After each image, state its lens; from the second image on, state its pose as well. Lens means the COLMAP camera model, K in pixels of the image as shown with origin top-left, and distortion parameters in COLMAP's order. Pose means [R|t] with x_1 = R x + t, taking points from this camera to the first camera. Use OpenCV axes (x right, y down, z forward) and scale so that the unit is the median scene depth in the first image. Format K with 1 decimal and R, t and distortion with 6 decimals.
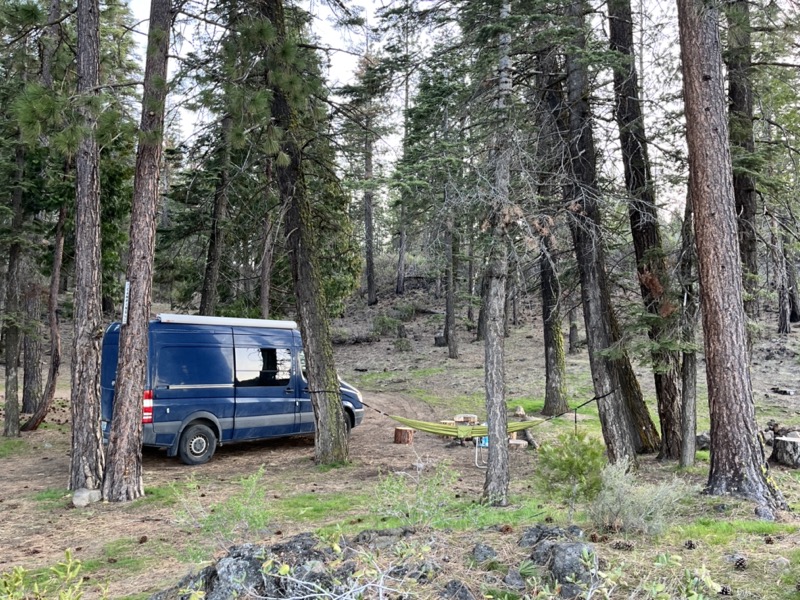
lens RADIAL K [[595.7, 0, 400.0], [0, 595.7, 300.0], [0, 0, 1]] dist [-0.006776, -0.003715]
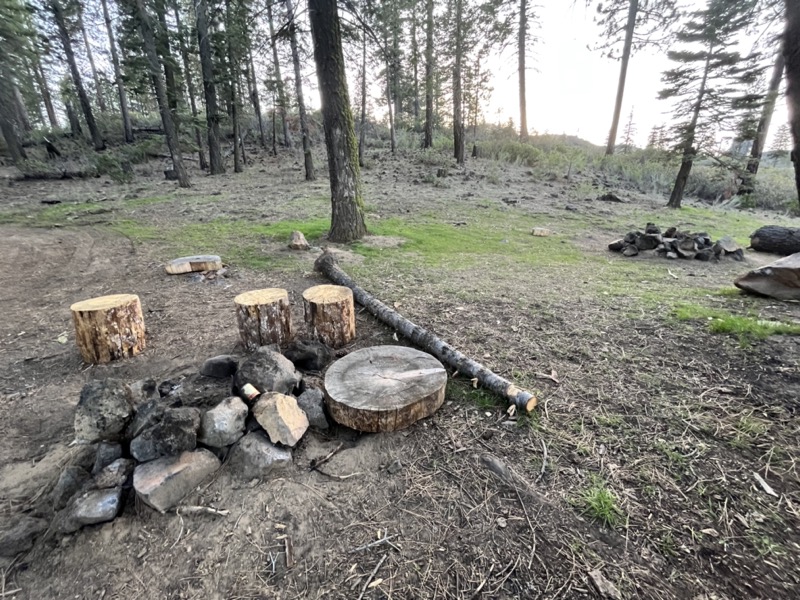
lens RADIAL K [[325.0, 0, 400.0], [0, 325.0, 300.0], [0, 0, 1]] dist [-0.000469, 0.000021]
pose [[0.812608, -0.193445, 0.549770, 0.050424], [-0.029800, 0.928283, 0.370678, 0.064514], [-0.582049, -0.317600, 0.748565, 0.367052]]
